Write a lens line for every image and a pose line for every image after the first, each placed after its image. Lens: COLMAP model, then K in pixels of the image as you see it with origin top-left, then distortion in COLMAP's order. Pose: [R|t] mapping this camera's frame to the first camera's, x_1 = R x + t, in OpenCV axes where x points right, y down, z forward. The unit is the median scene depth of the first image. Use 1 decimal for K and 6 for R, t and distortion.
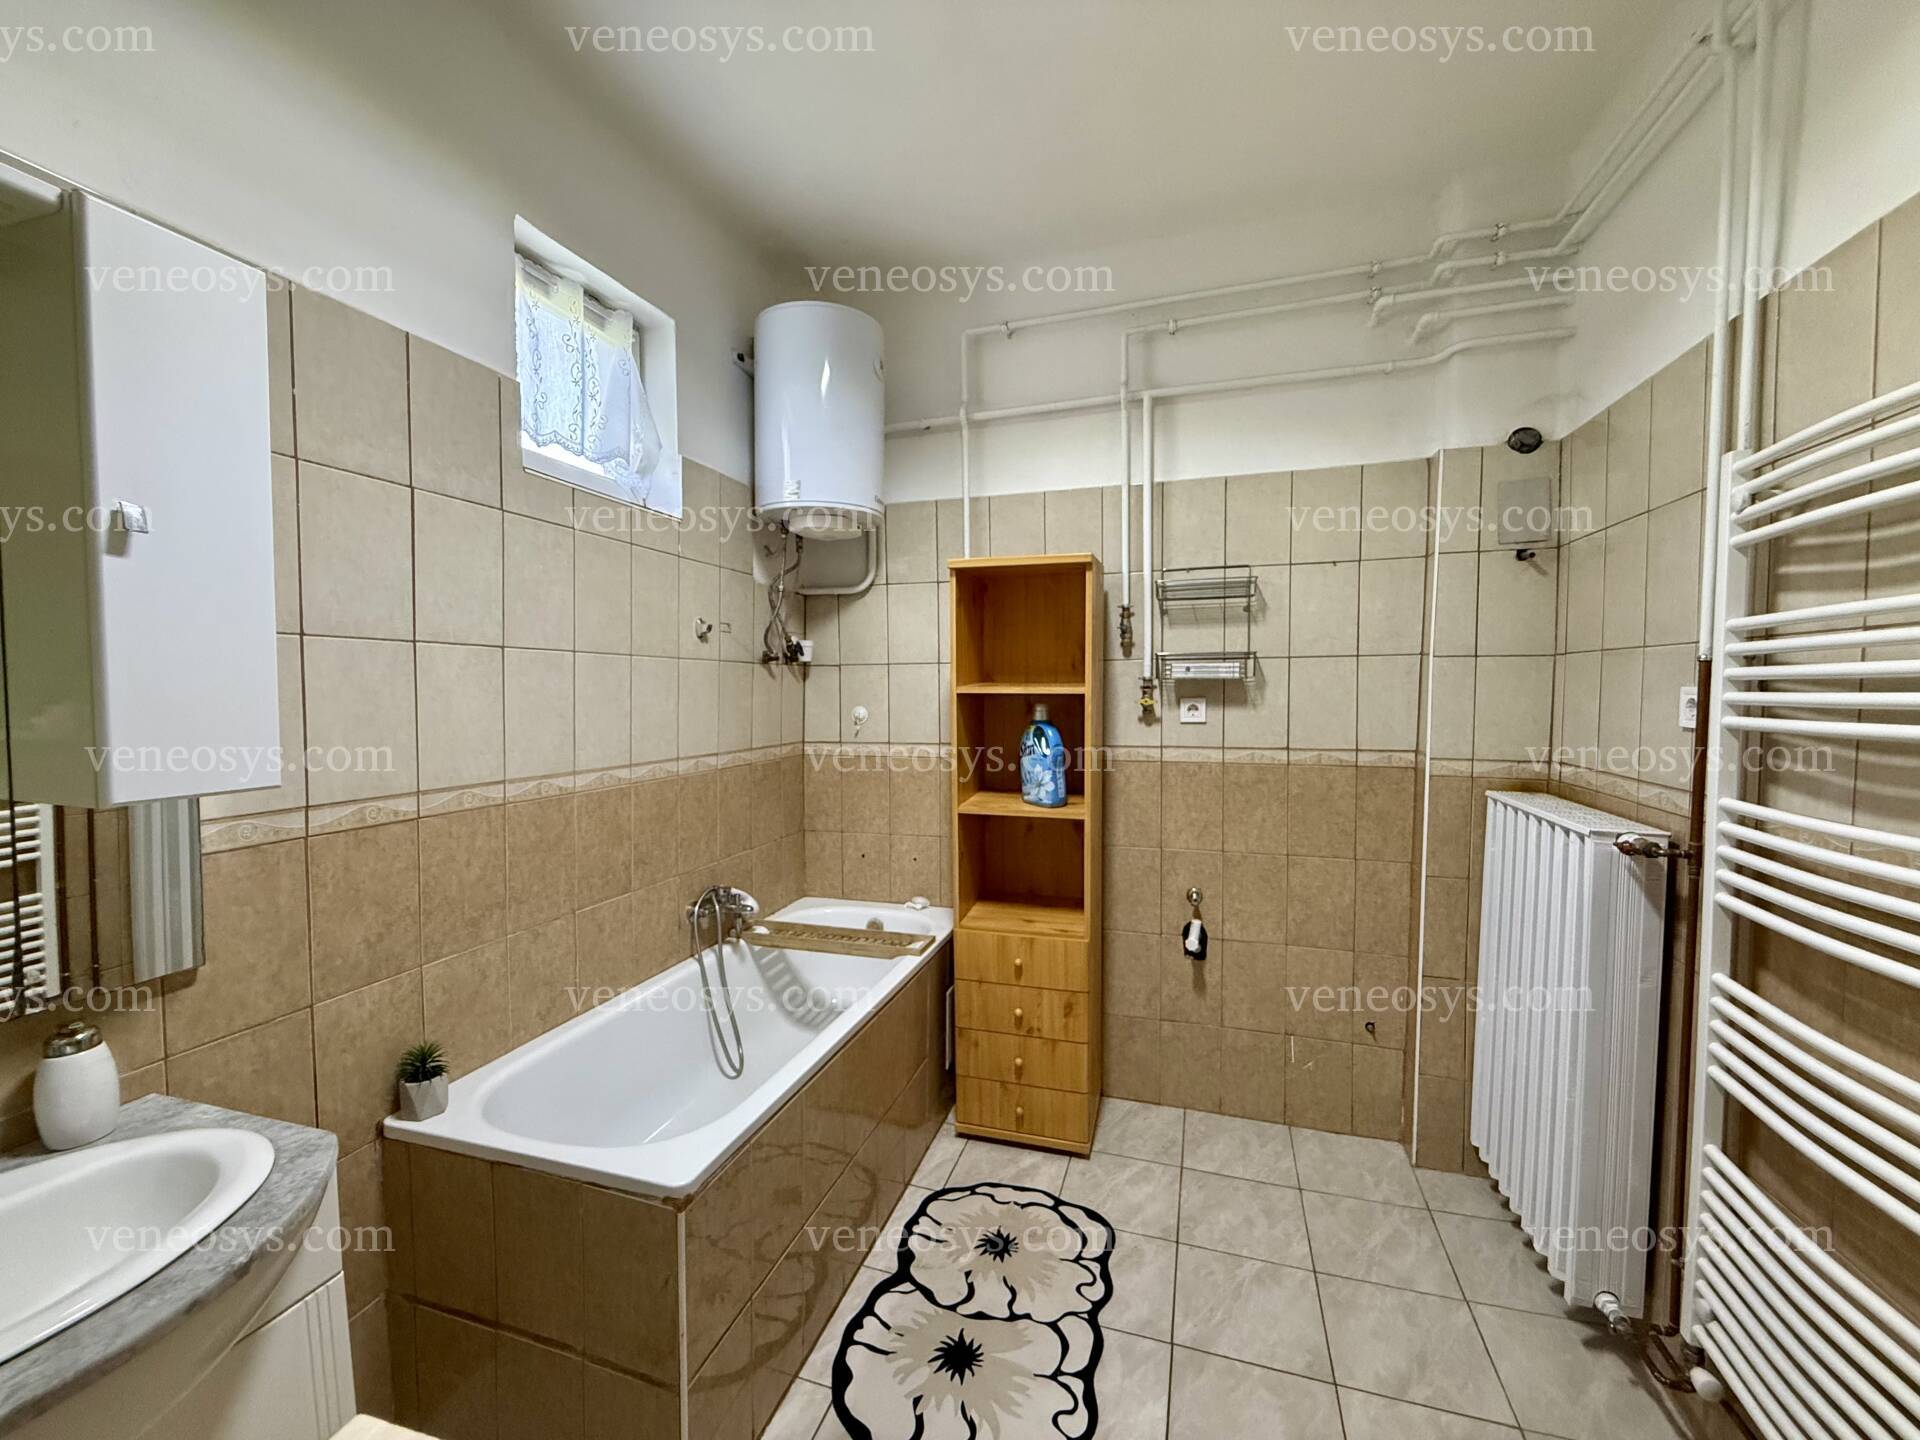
lens RADIAL K [[767.1, 0, 957.0], [0, 767.1, 722.9], [0, 0, 1]] dist [-0.000851, 0.000231]
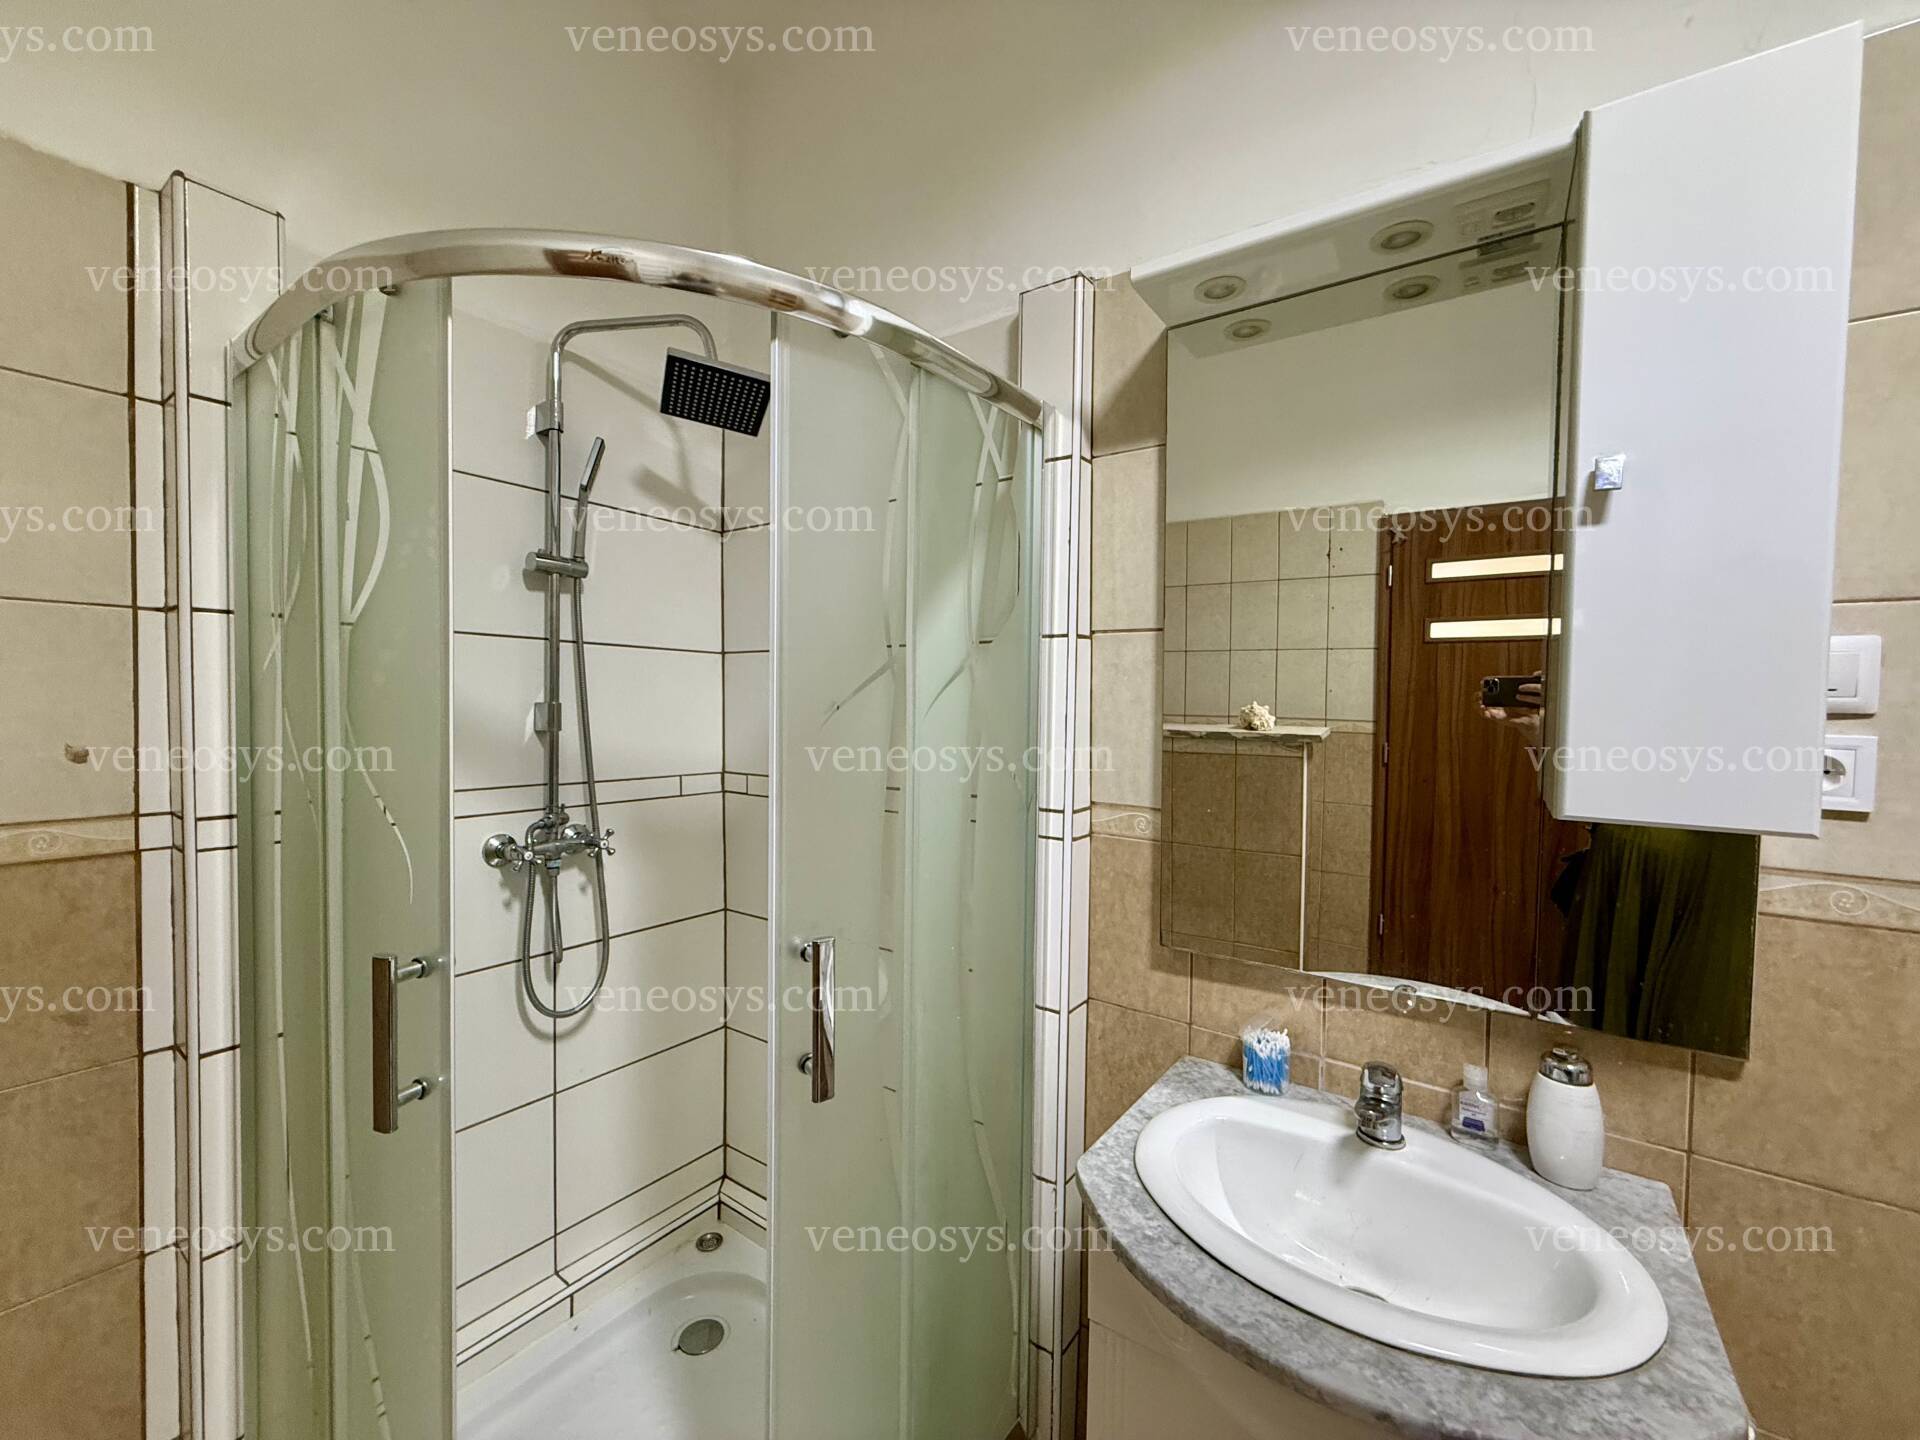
lens RADIAL K [[768.5, 0, 955.1], [0, 768.5, 720.3], [0, 0, 1]] dist [0.003609, -0.000098]
pose [[-0.306575, 0.028730, -0.951413, -0.027339], [-0.057101, 0.997189, 0.048512, -0.001954], [0.950132, 0.069200, -0.304073, 0.252872]]
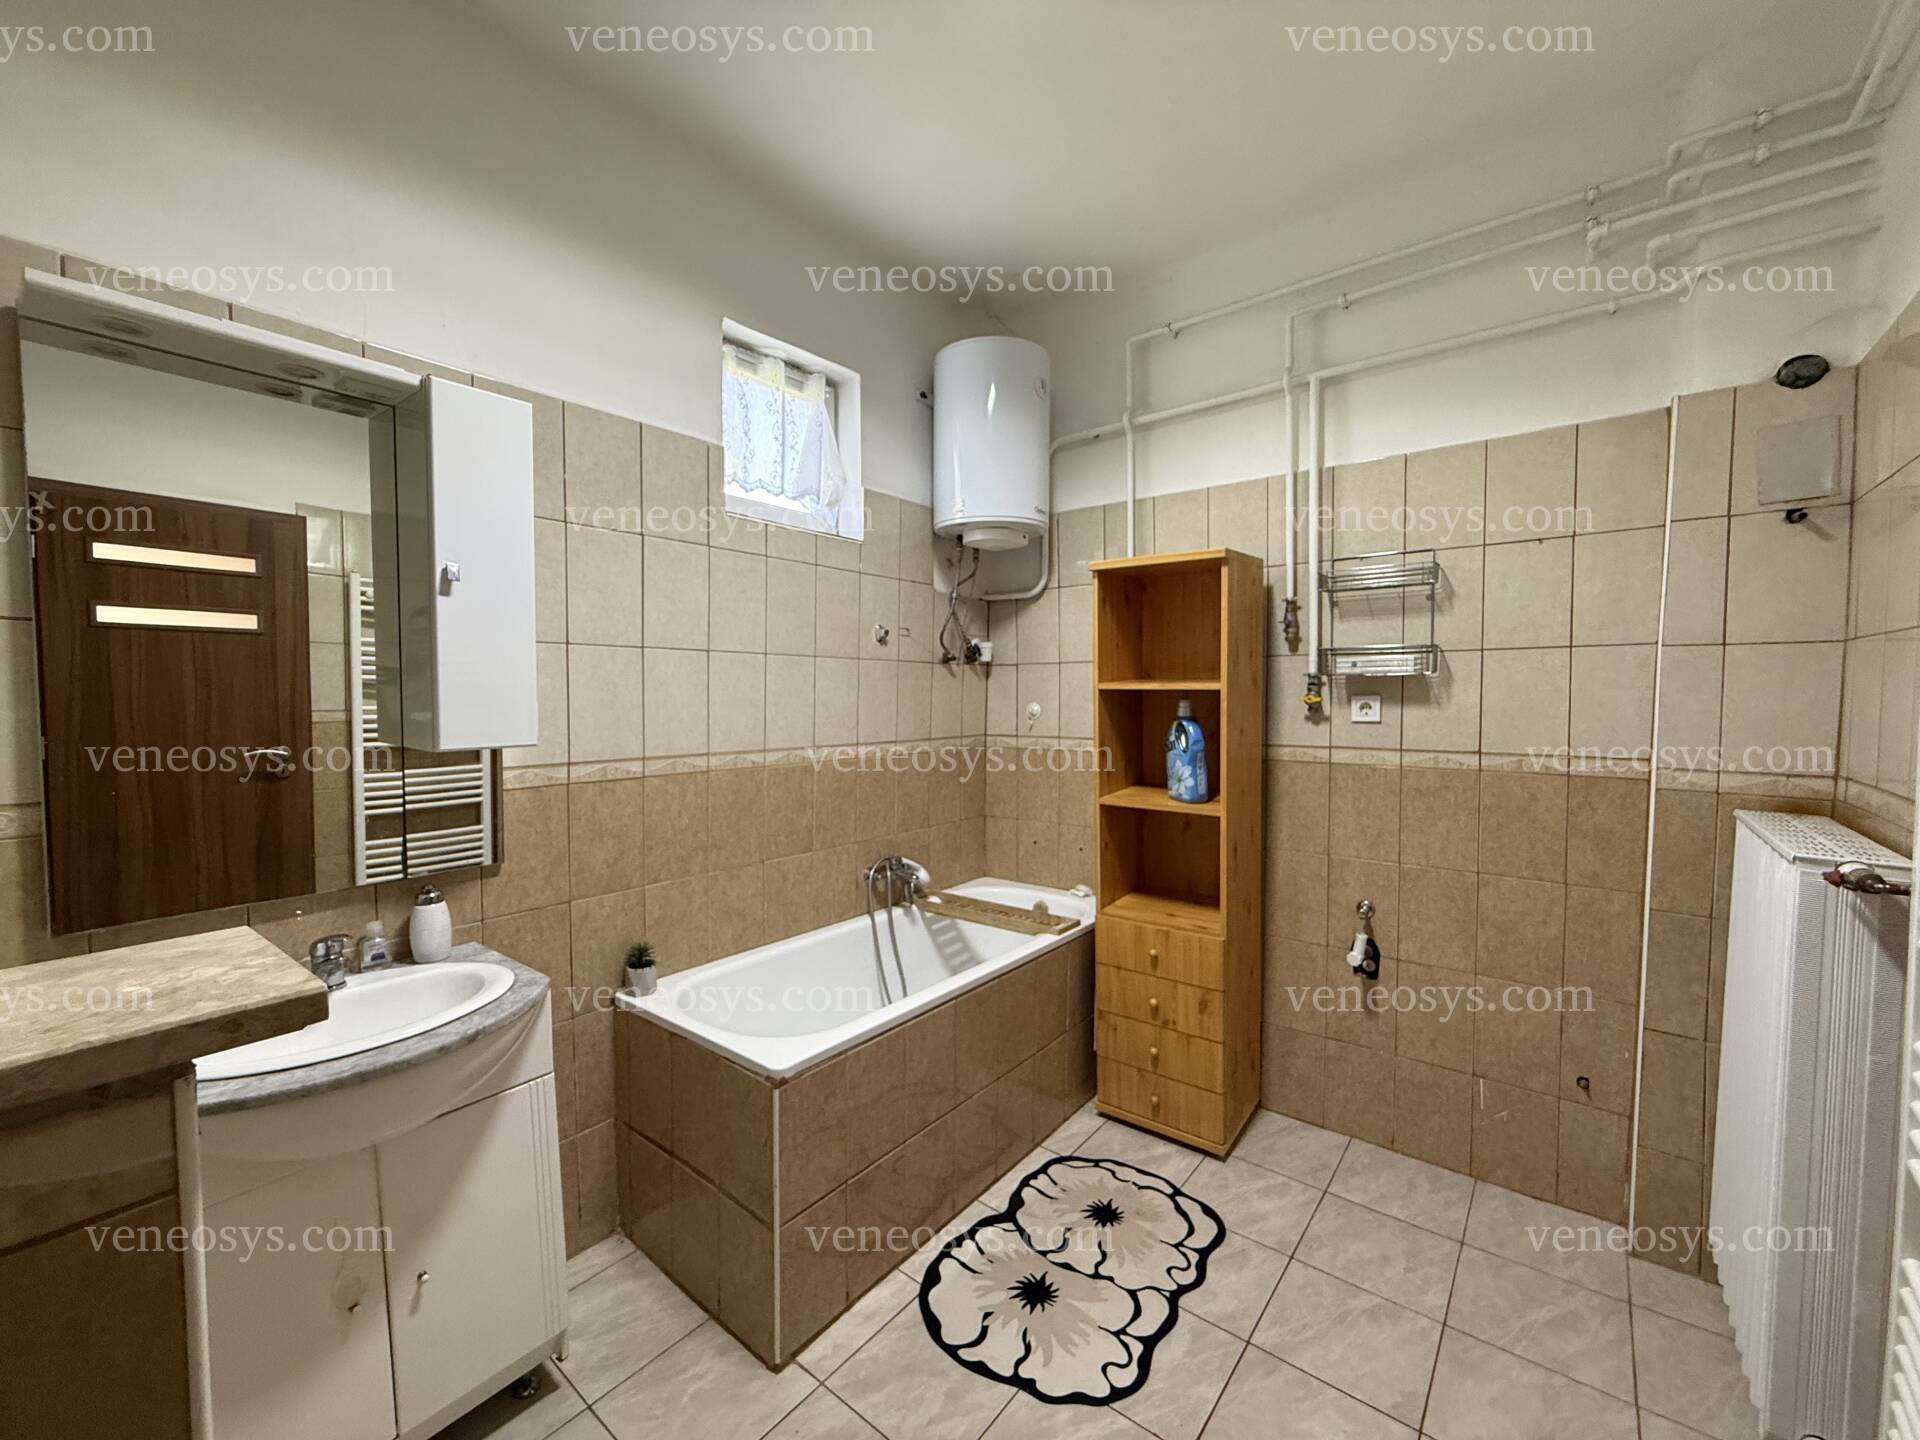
lens RADIAL K [[767.7, 0, 957.5], [0, 767.7, 723.4], [0, 0, 1]] dist [-0.000622, -0.000156]
pose [[0.933867, 0.017762, -0.357179, 0.206485], [-0.019100, 0.999818, -0.000219, 0.012617], [0.357109, 0.007027, 0.934036, -0.051350]]
